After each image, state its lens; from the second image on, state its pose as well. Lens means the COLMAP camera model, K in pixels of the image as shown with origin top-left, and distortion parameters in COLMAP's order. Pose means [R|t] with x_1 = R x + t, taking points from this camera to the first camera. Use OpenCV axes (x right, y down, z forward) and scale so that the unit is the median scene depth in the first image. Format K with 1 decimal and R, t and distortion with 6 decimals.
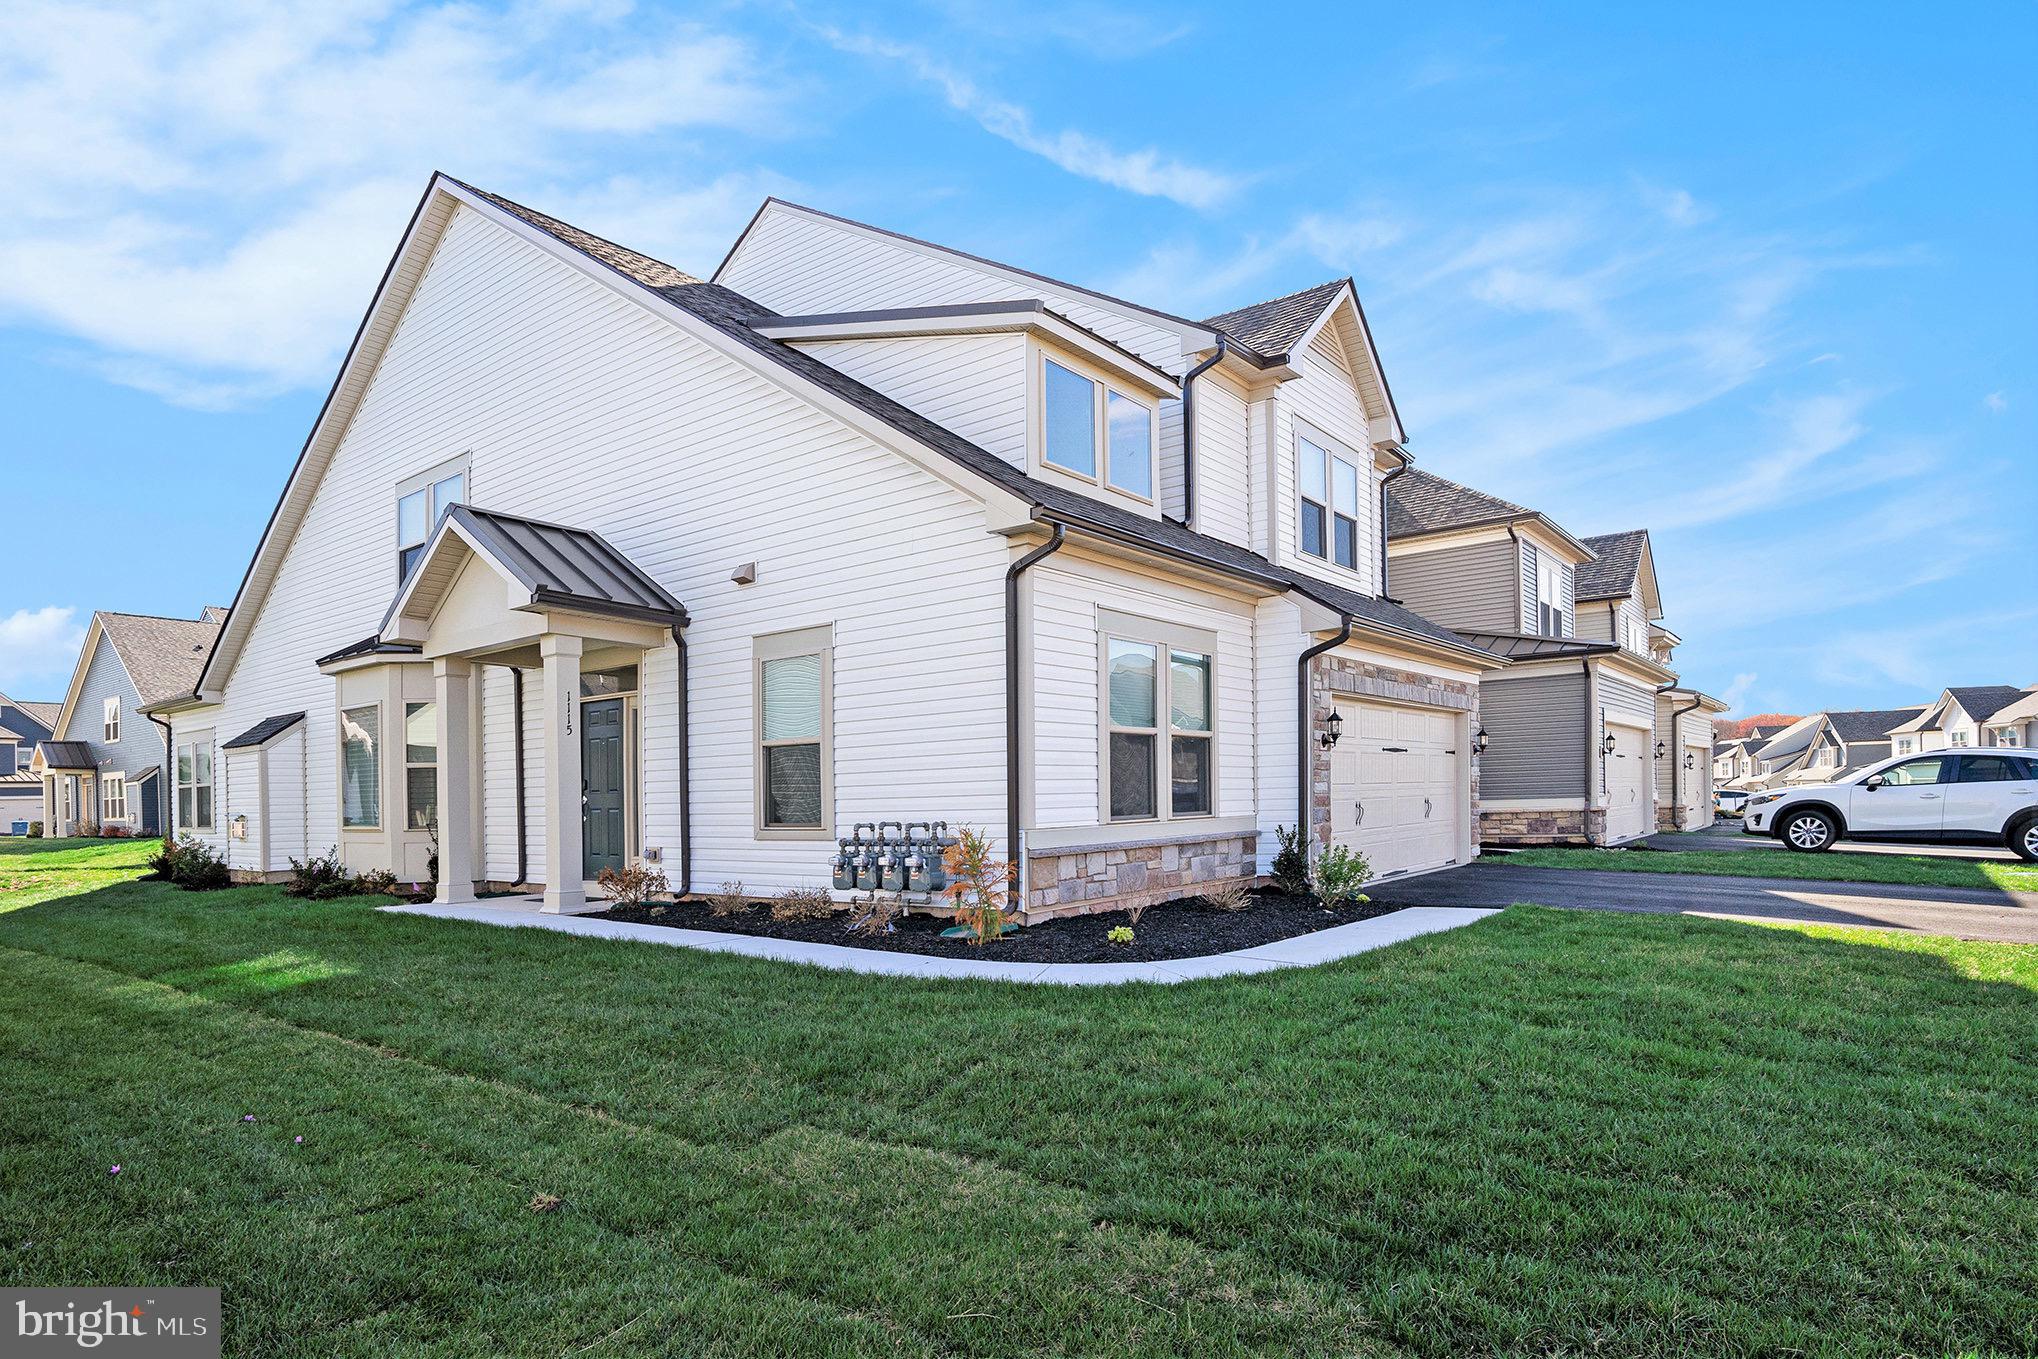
lens RADIAL K [[1157.4, 0, 1015.8], [0, 1157.4, 701.1], [0, 0, 1]] dist [-0.048908, 0.000370]
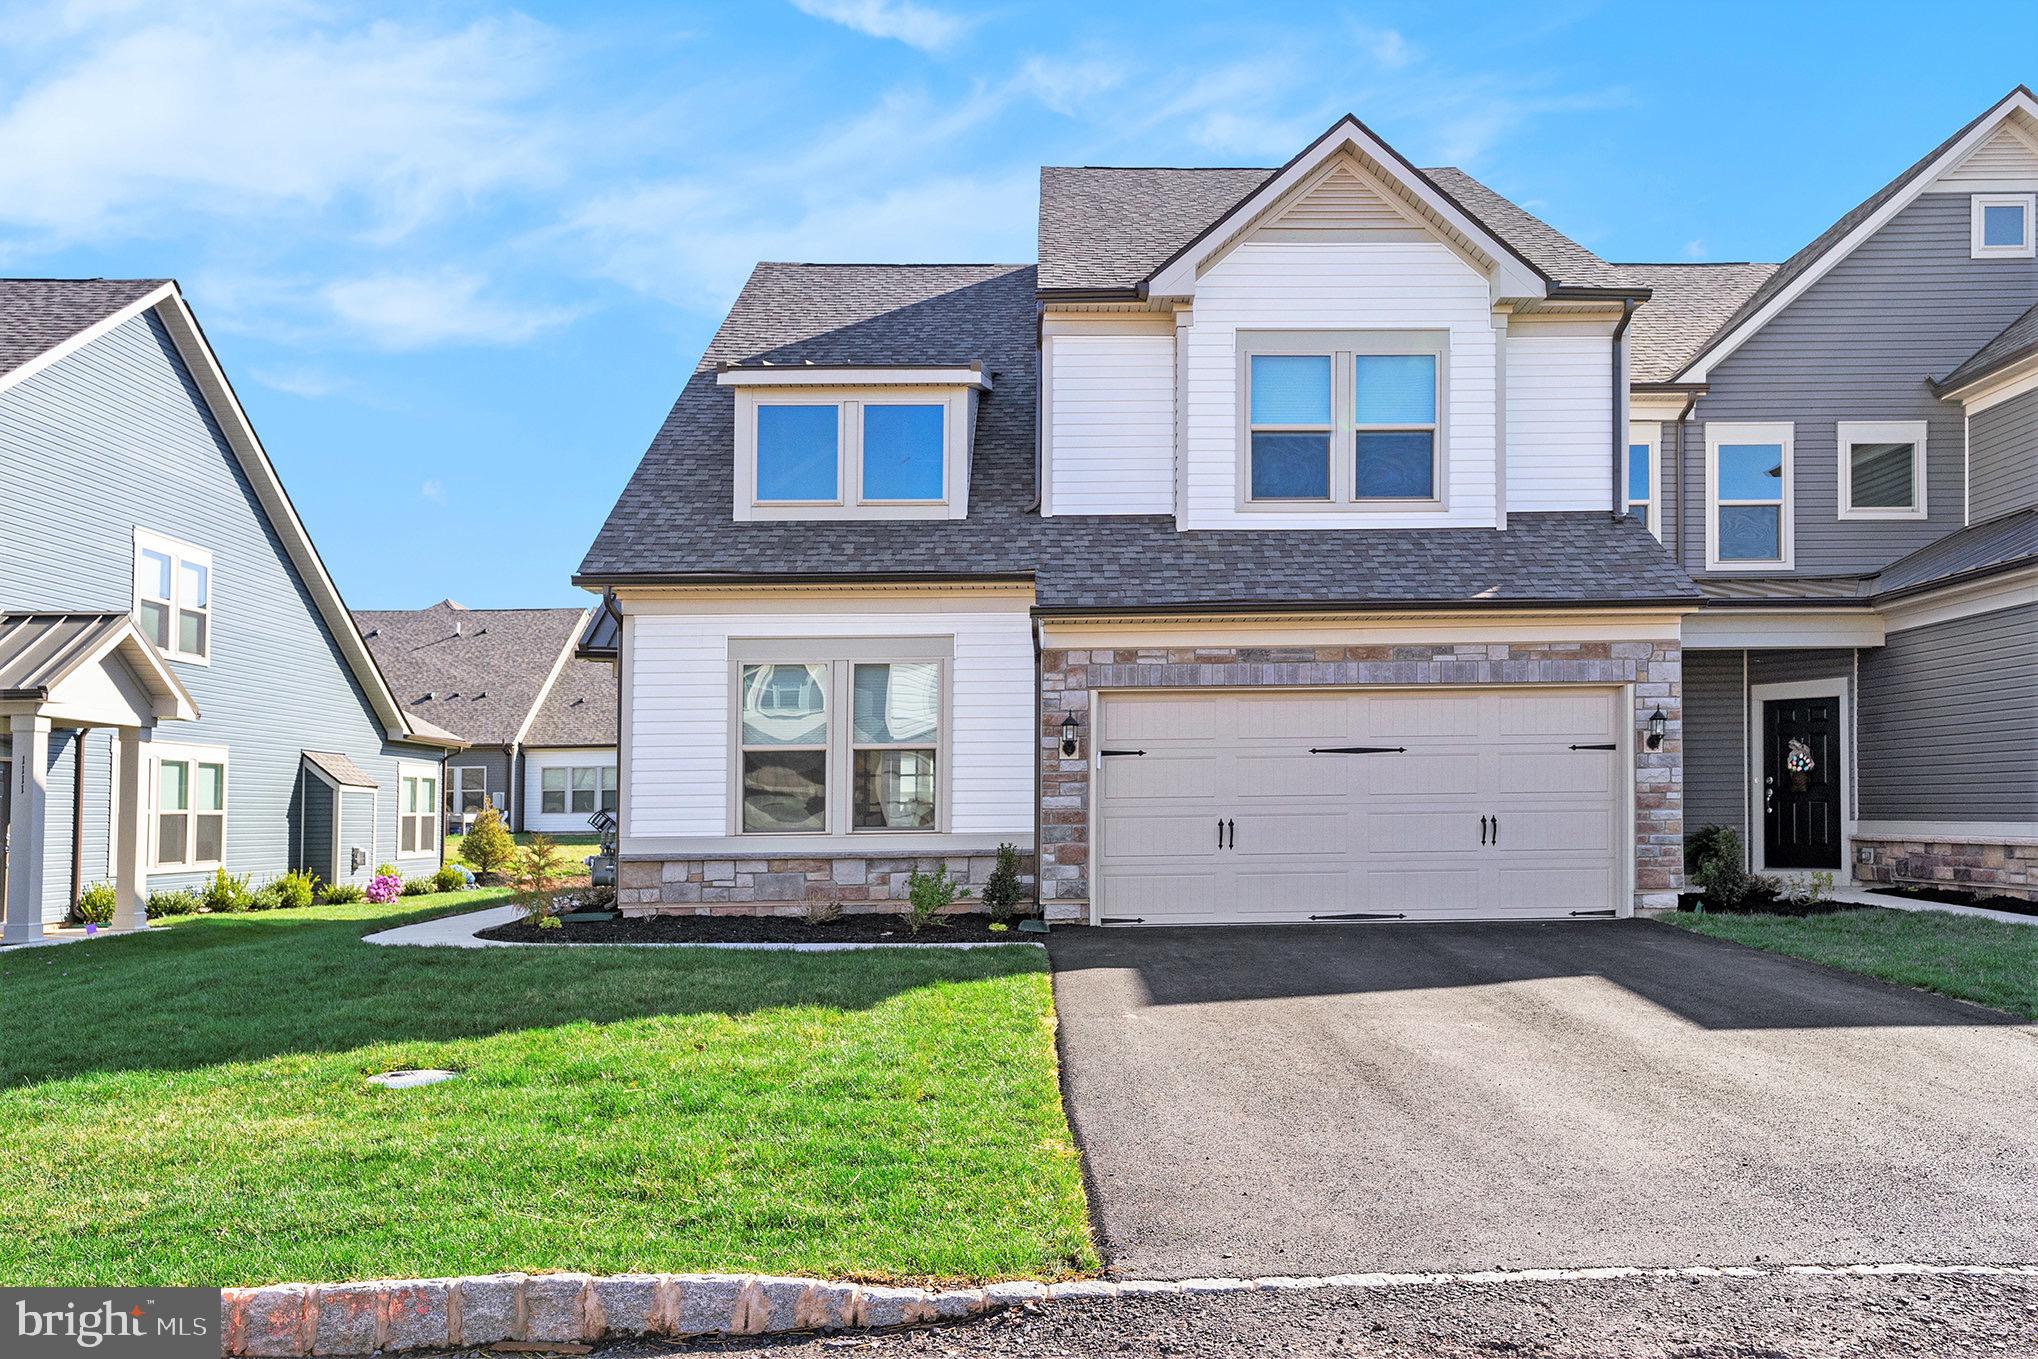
lens RADIAL K [[1688.6, 0, 1021.7], [0, 1688.6, 631.5], [0, 0, 1]] dist [0.011419, 0.014773]
pose [[0.611508, -0.070850, -0.788060, 1.318148], [0.062185, 0.997206, -0.041399, -0.003177], [0.788791, -0.023689, 0.614205, 0.200585]]
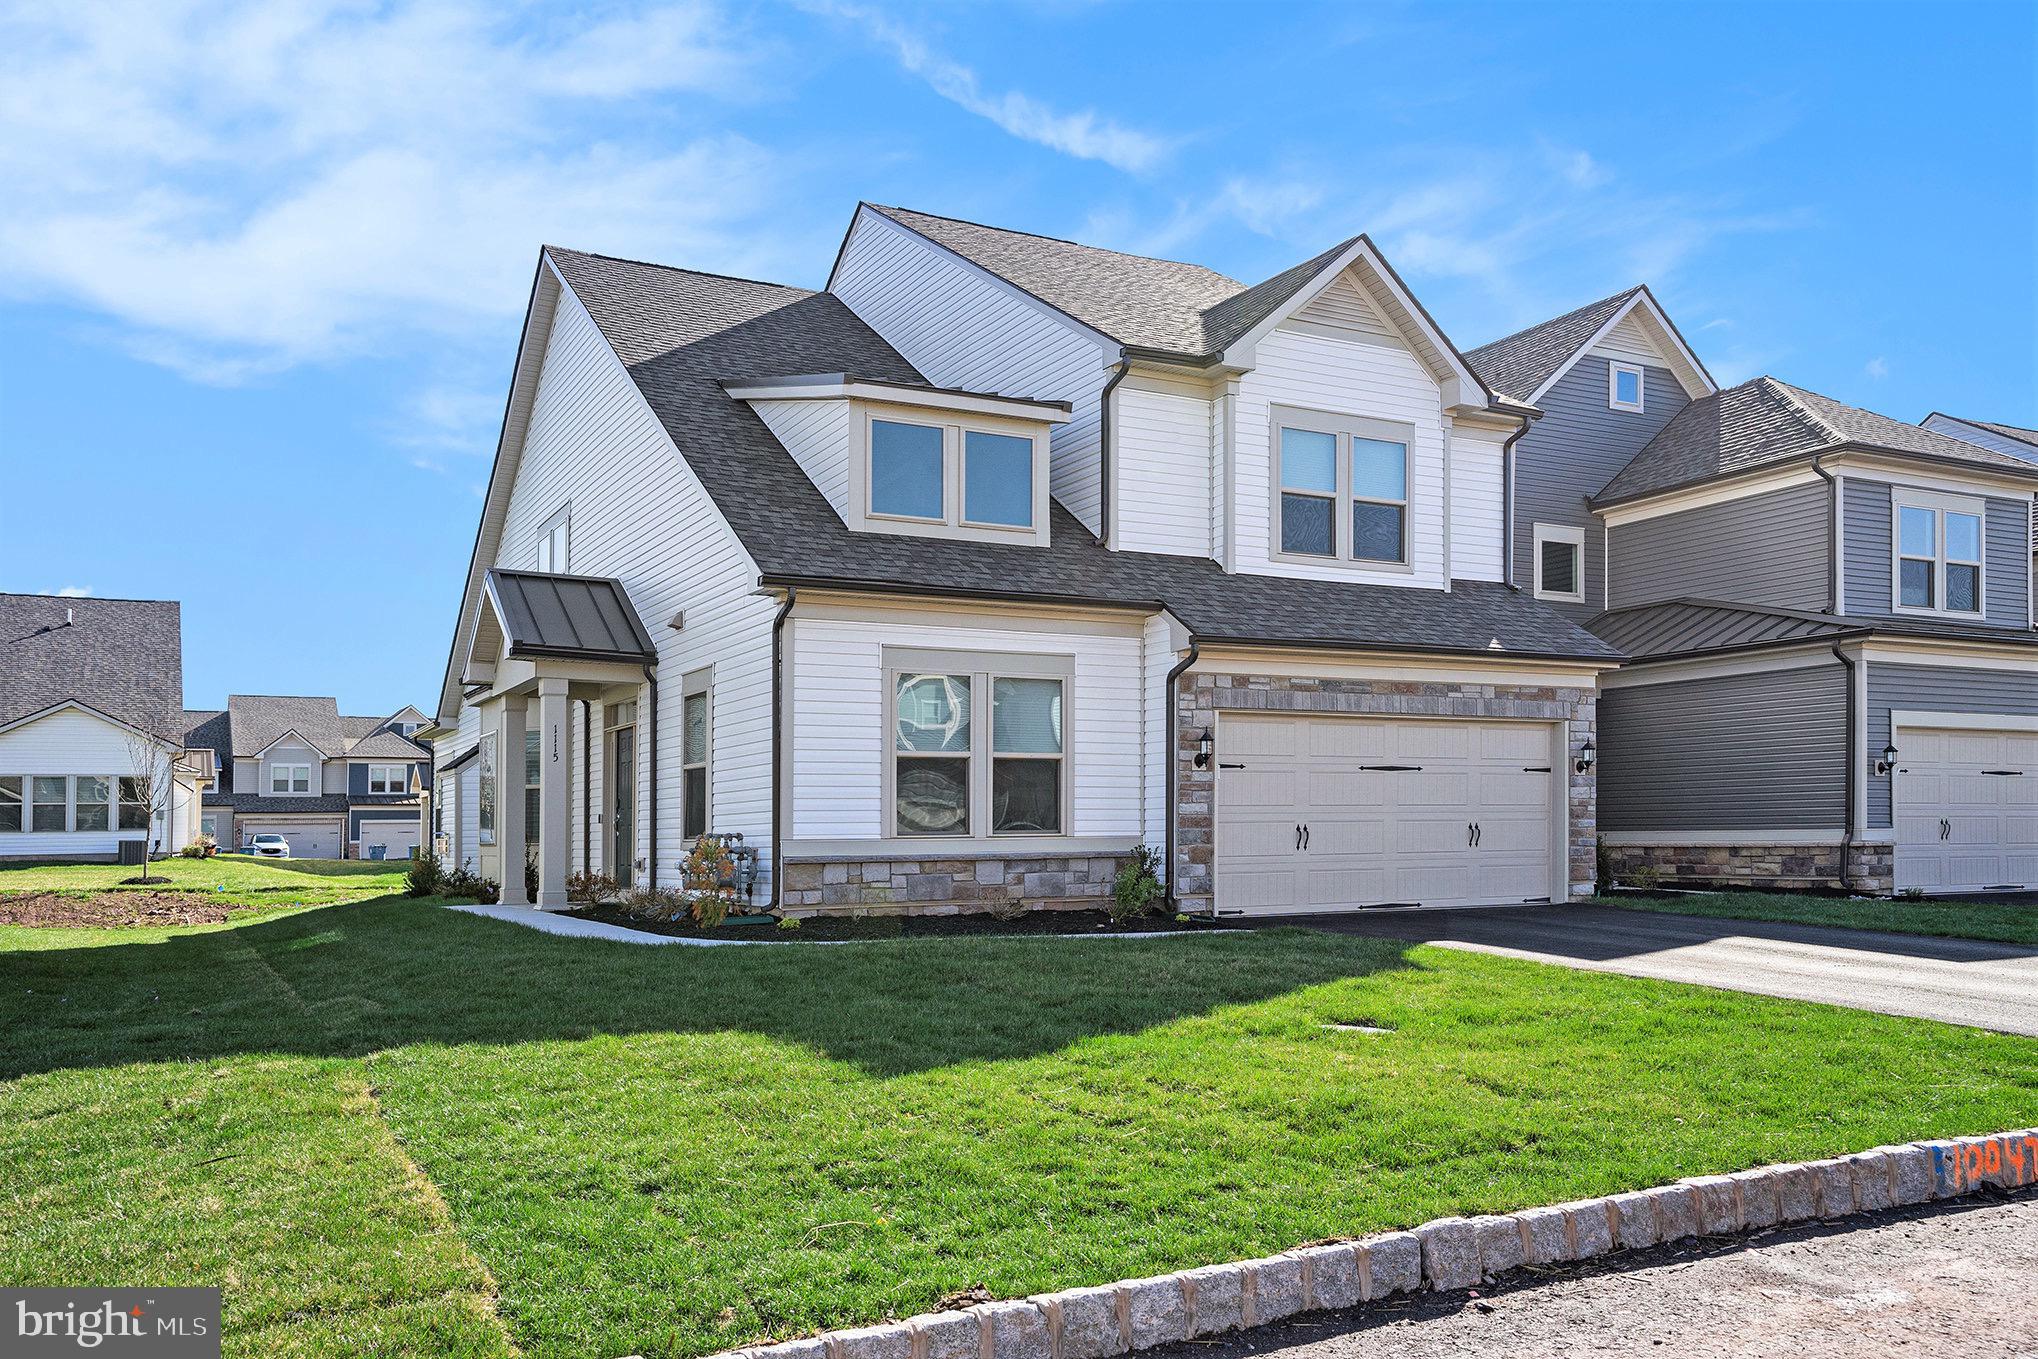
lens RADIAL K [[1694.6, 0, 1019.0], [0, 1694.6, 679.5], [0, 0, 1]] dist [0.008530, -0.000224]
pose [[0.908548, -0.026561, -0.416936, 0.768186], [0.024243, 0.999647, -0.010854, -0.024149], [0.417077, -0.000247, 0.908871, -0.395658]]
